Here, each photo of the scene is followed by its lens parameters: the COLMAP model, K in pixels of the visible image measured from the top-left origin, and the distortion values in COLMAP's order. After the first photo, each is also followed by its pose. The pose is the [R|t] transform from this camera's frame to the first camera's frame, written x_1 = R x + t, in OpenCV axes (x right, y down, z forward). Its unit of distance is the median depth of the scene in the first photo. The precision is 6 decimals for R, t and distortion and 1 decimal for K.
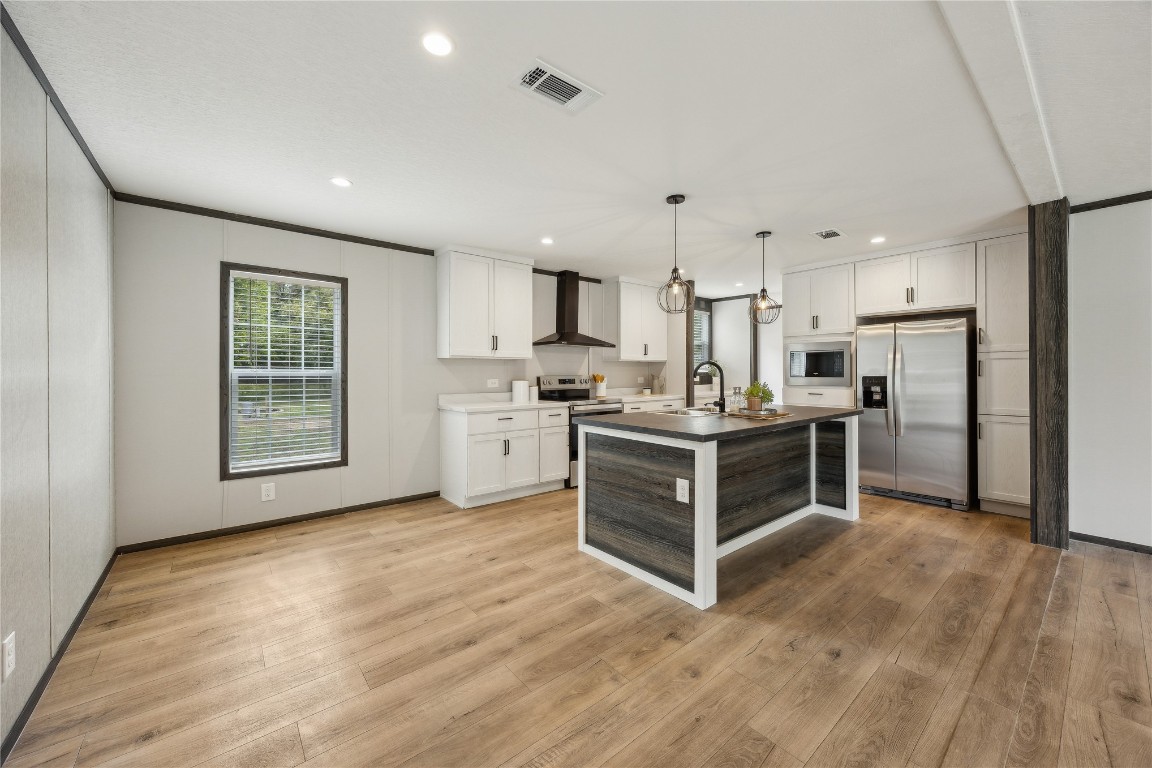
lens RADIAL K [[436.7, 0, 581.4], [0, 436.7, 373.3], [0, 0, 1]] dist [-0.000931, -0.000527]
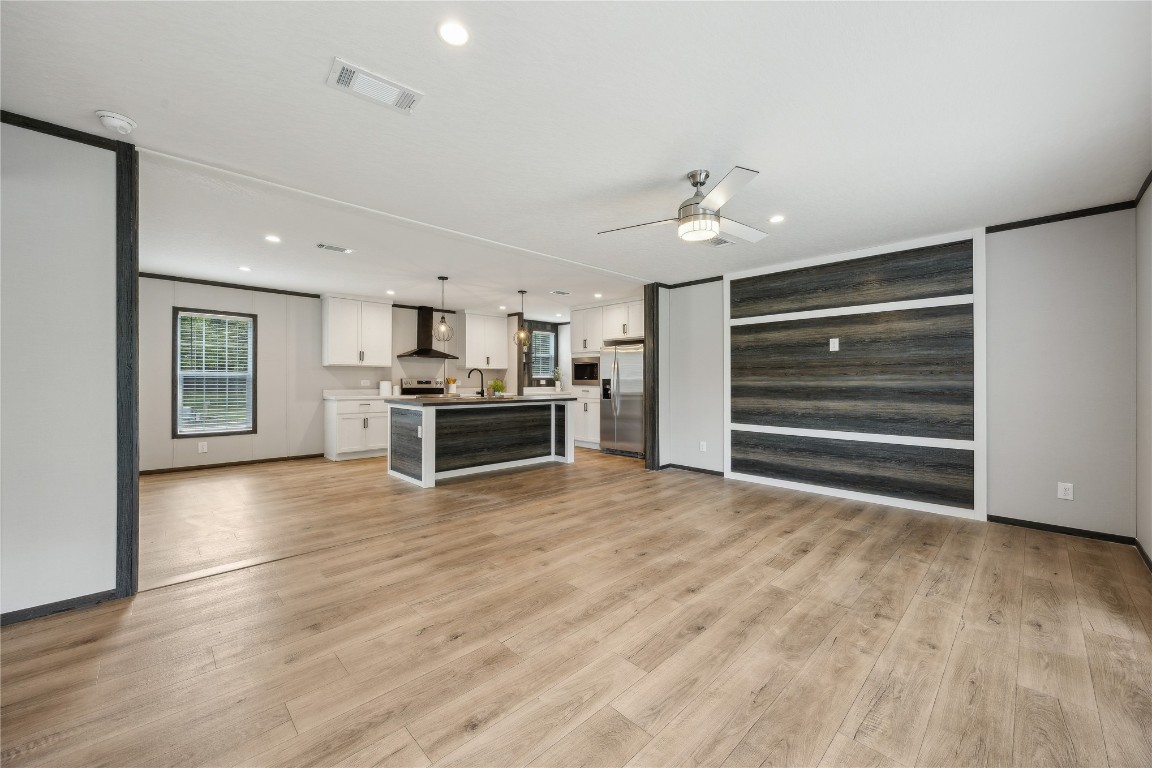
lens RADIAL K [[436.7, 0, 579.3], [0, 436.7, 382.0], [0, 0, 1]] dist [-0.000931, -0.000527]
pose [[0.996852, 0.003924, 0.079190, 0.476579], [-0.003934, 0.999992, -0.000032, 0.020214], [-0.079190, -0.000279, 0.996860, -0.632114]]
